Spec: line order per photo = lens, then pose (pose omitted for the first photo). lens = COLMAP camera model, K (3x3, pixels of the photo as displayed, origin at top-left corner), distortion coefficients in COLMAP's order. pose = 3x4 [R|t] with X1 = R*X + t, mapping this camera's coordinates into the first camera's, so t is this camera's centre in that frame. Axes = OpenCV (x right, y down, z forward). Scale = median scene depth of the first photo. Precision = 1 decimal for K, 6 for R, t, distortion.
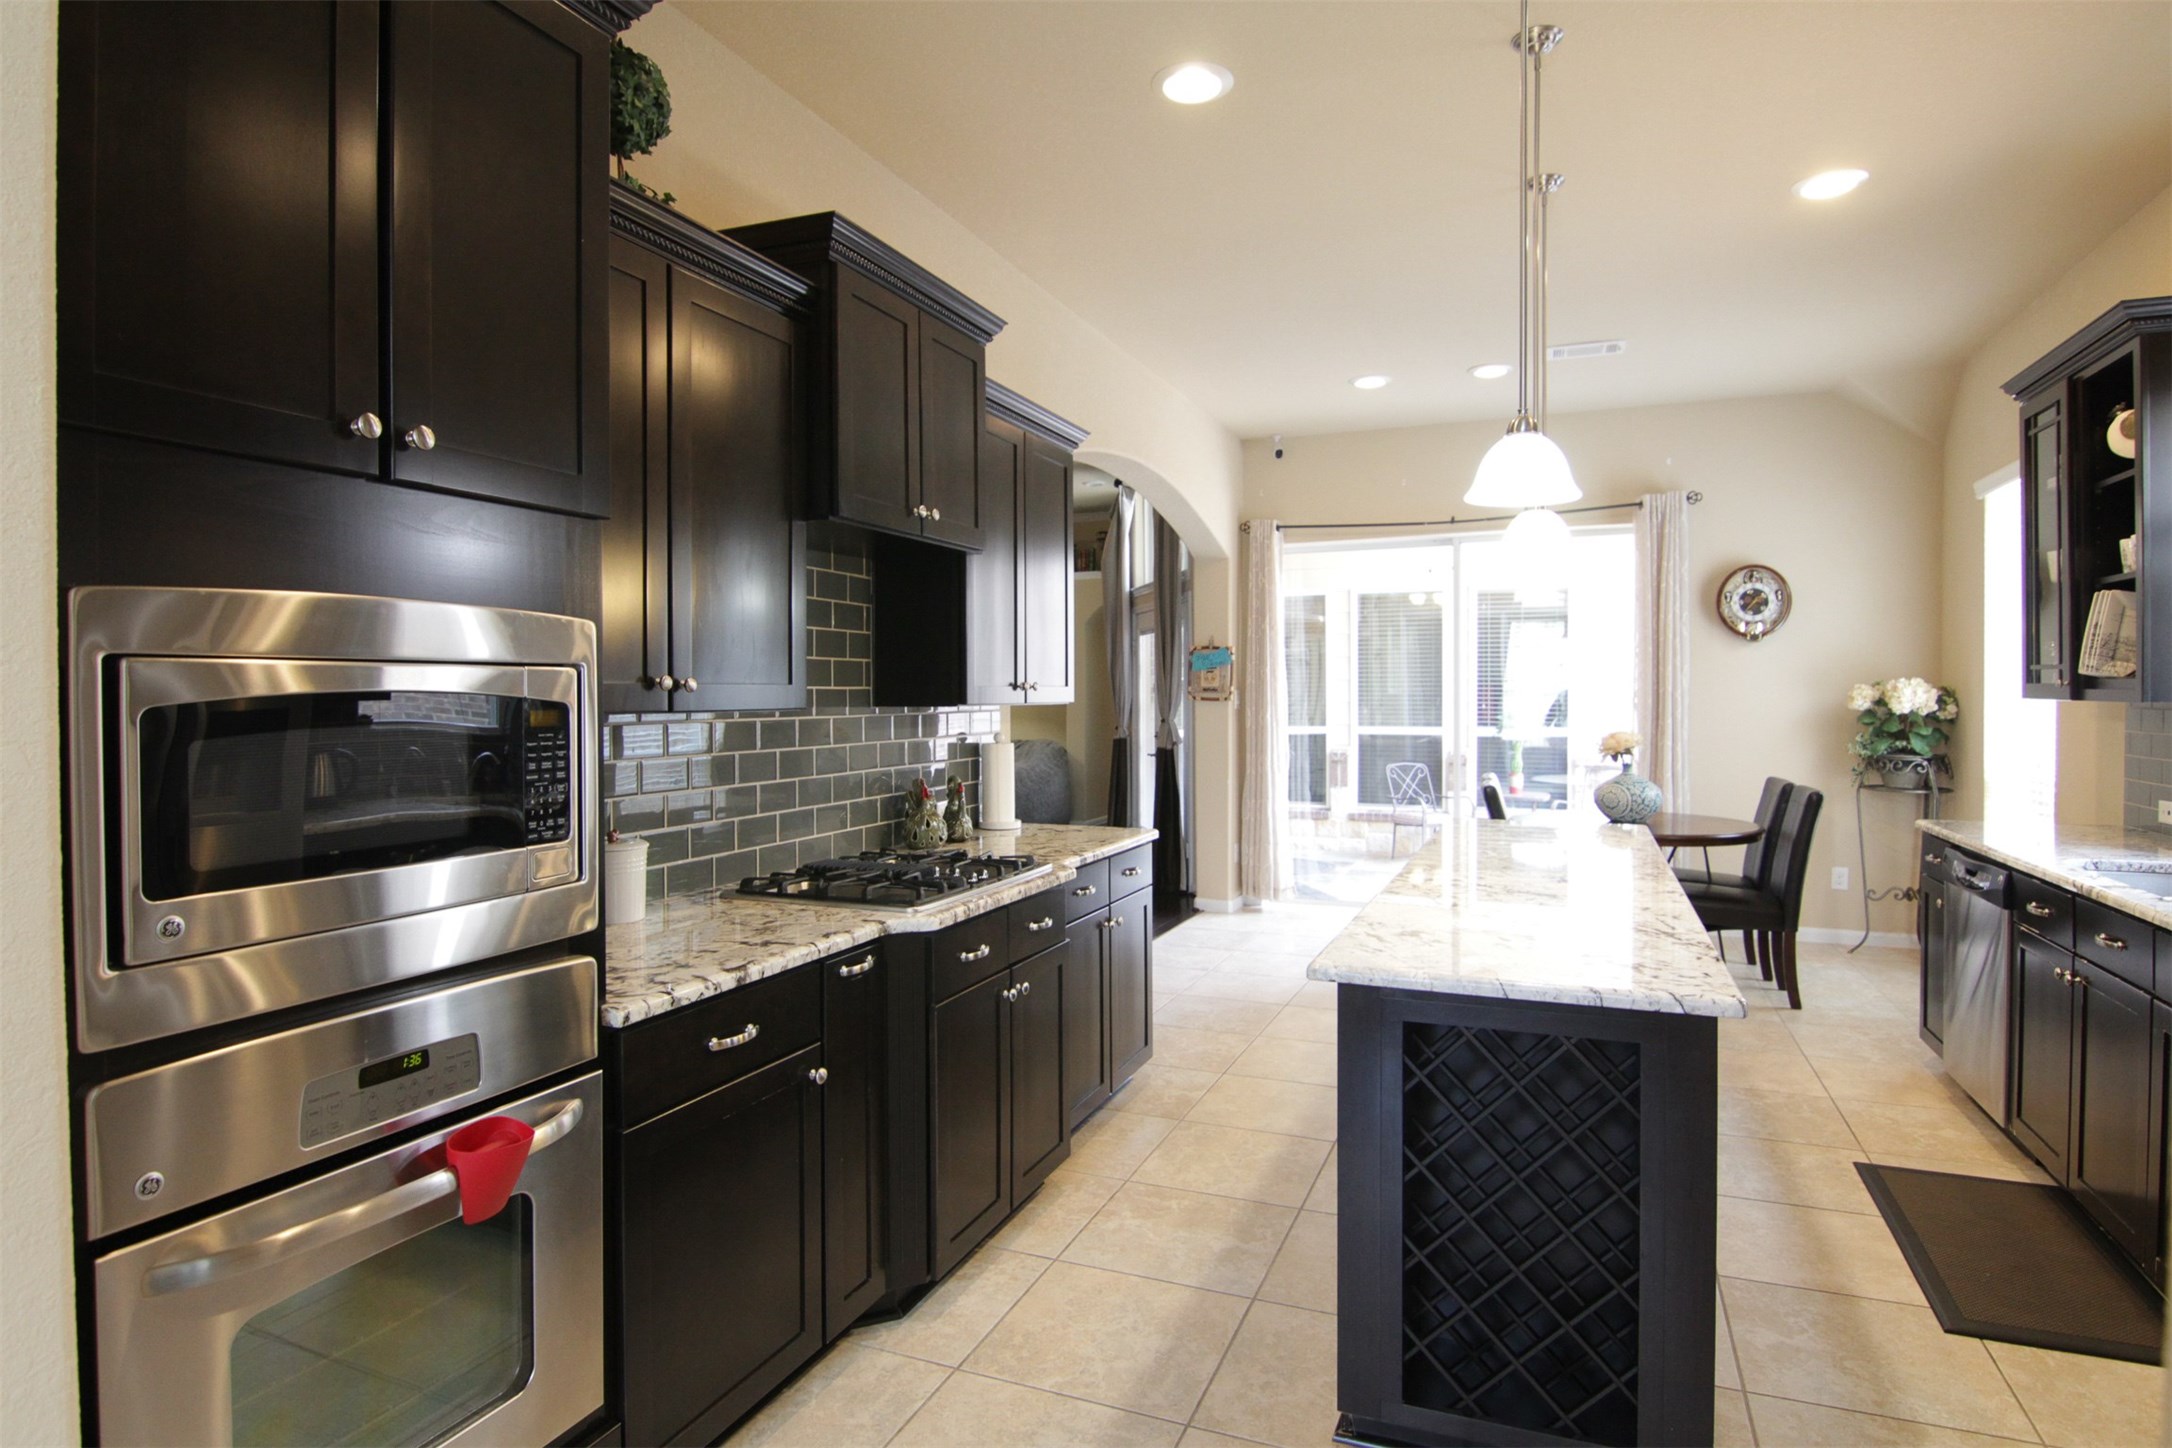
lens RADIAL K [[1218.5, 0, 1081.5], [0, 1218.5, 704.0], [0, 0, 1]] dist [-0.007780, -0.009118]
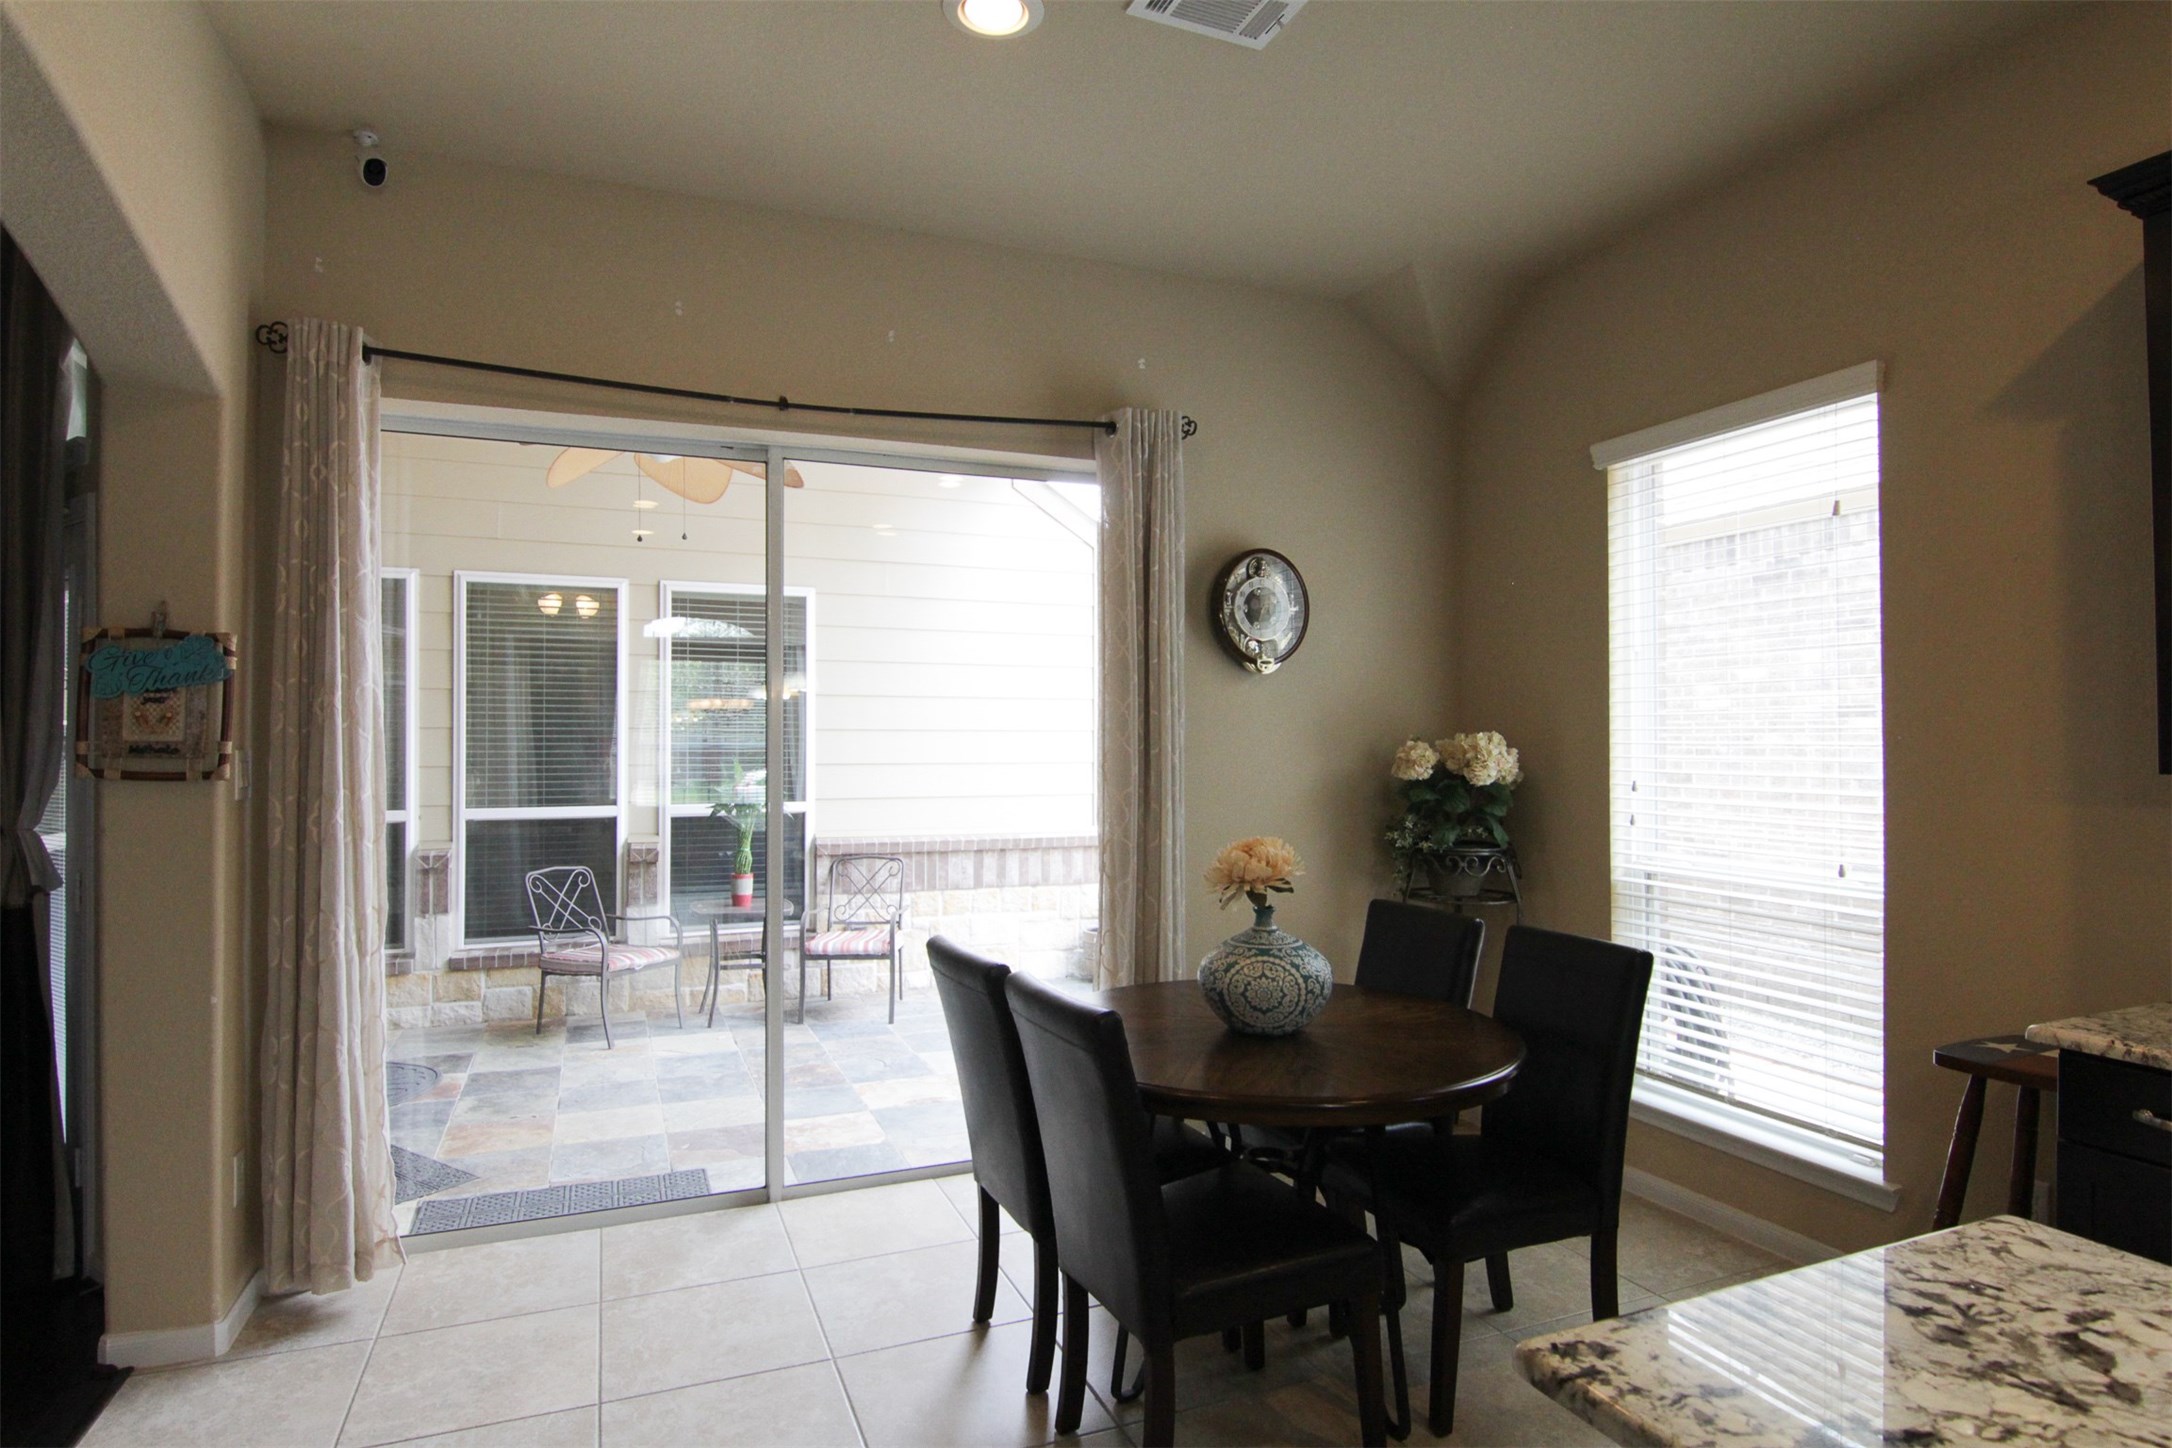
lens RADIAL K [[1218.5, 0, 1136.6], [0, 1218.5, 728.3], [0, 0, 1]] dist [-0.007780, -0.009118]
pose [[0.701407, 0.009465, 0.712698, 0.054076], [0.007467, 0.999759, -0.020626, -0.008419], [-0.712722, 0.019789, 0.701168, 0.535460]]
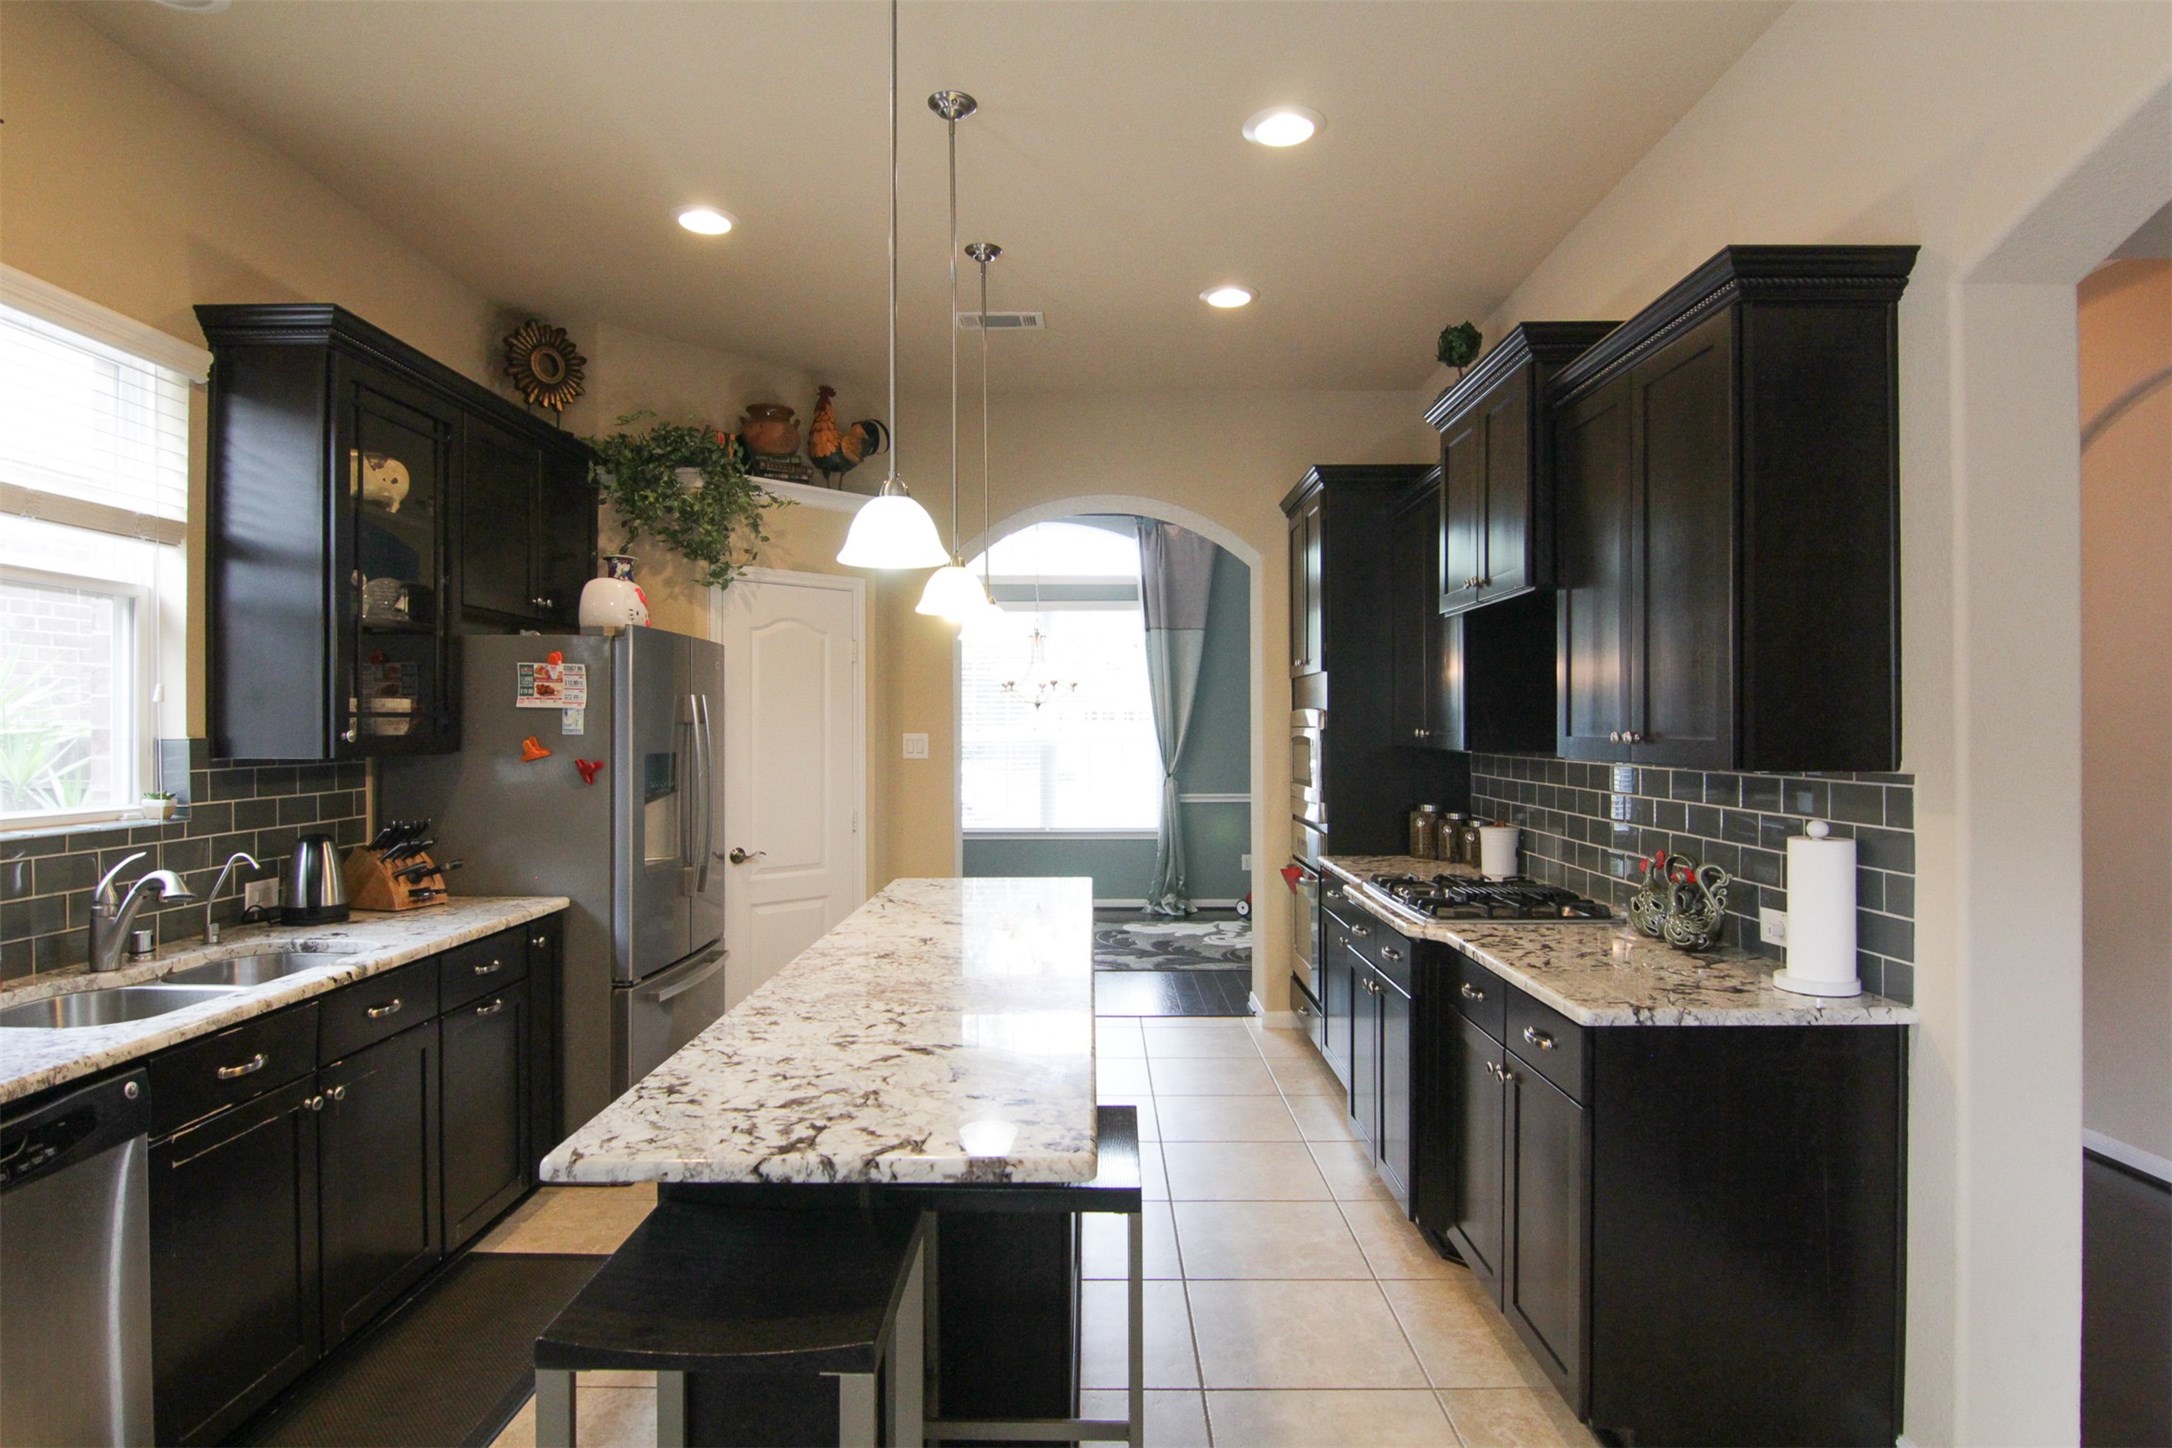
lens RADIAL K [[1137.2, 0, 1092.3], [0, 1137.2, 731.9], [0, 0, 1]] dist [-0.008769, -0.009828]
pose [[-0.934358, 0.003977, -0.356314, 0.270958], [-0.001635, 0.999879, 0.015448, -0.015047], [0.356333, 0.015017, -0.934238, 0.802301]]
